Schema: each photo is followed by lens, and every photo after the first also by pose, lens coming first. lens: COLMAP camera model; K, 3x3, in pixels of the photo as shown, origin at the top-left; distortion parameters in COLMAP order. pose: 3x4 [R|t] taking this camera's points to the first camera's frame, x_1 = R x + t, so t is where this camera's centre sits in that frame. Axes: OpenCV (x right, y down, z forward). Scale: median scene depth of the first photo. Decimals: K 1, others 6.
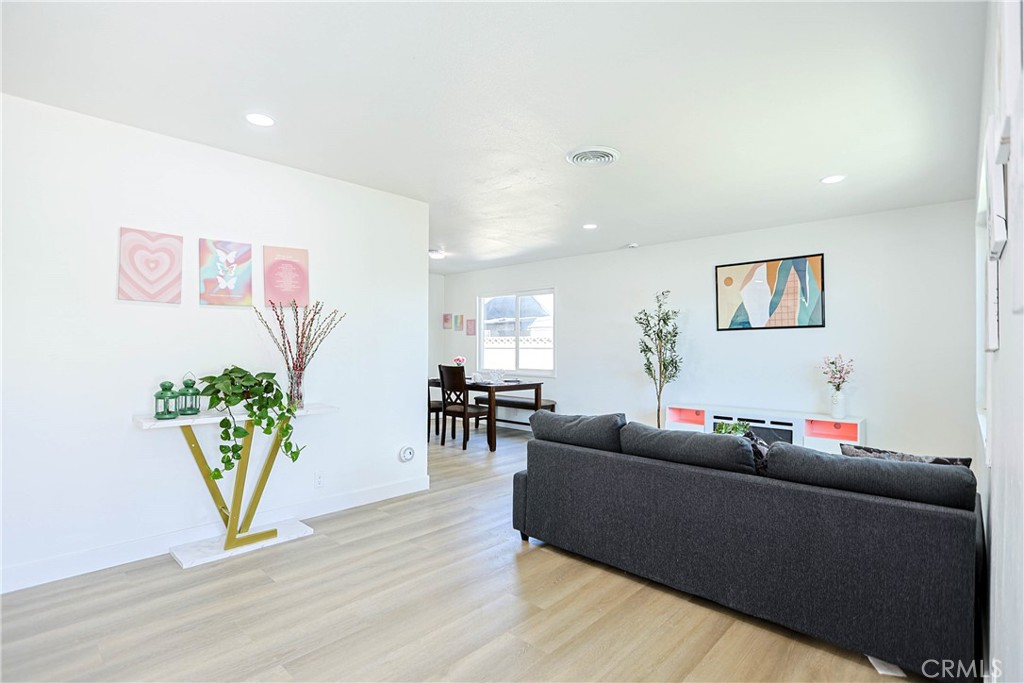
lens RADIAL K [[496.1, 0, 510.7], [0, 496.1, 348.7], [0, 0, 1]] dist [-0.036615, 0.001167]
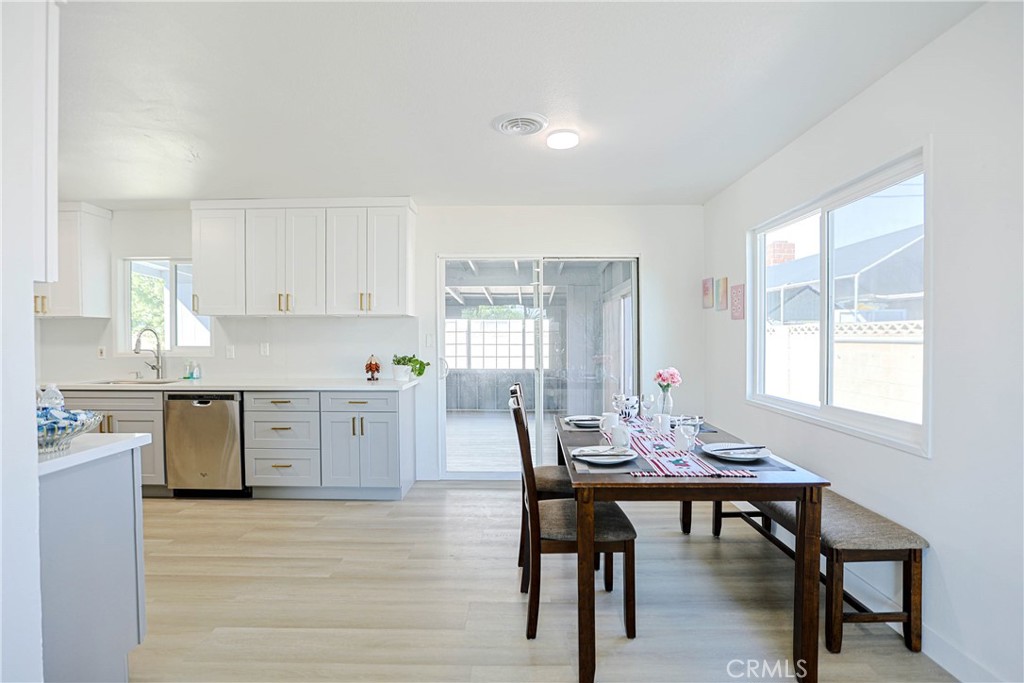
lens RADIAL K [[496.1, 0, 512.5], [0, 496.1, 341.4], [0, 0, 1]] dist [-0.036615, 0.001167]
pose [[0.667591, -0.004399, -0.744515, 0.189213], [0.012555, 0.999907, 0.005350, -0.017997], [0.744422, -0.012919, 0.667584, 0.850462]]
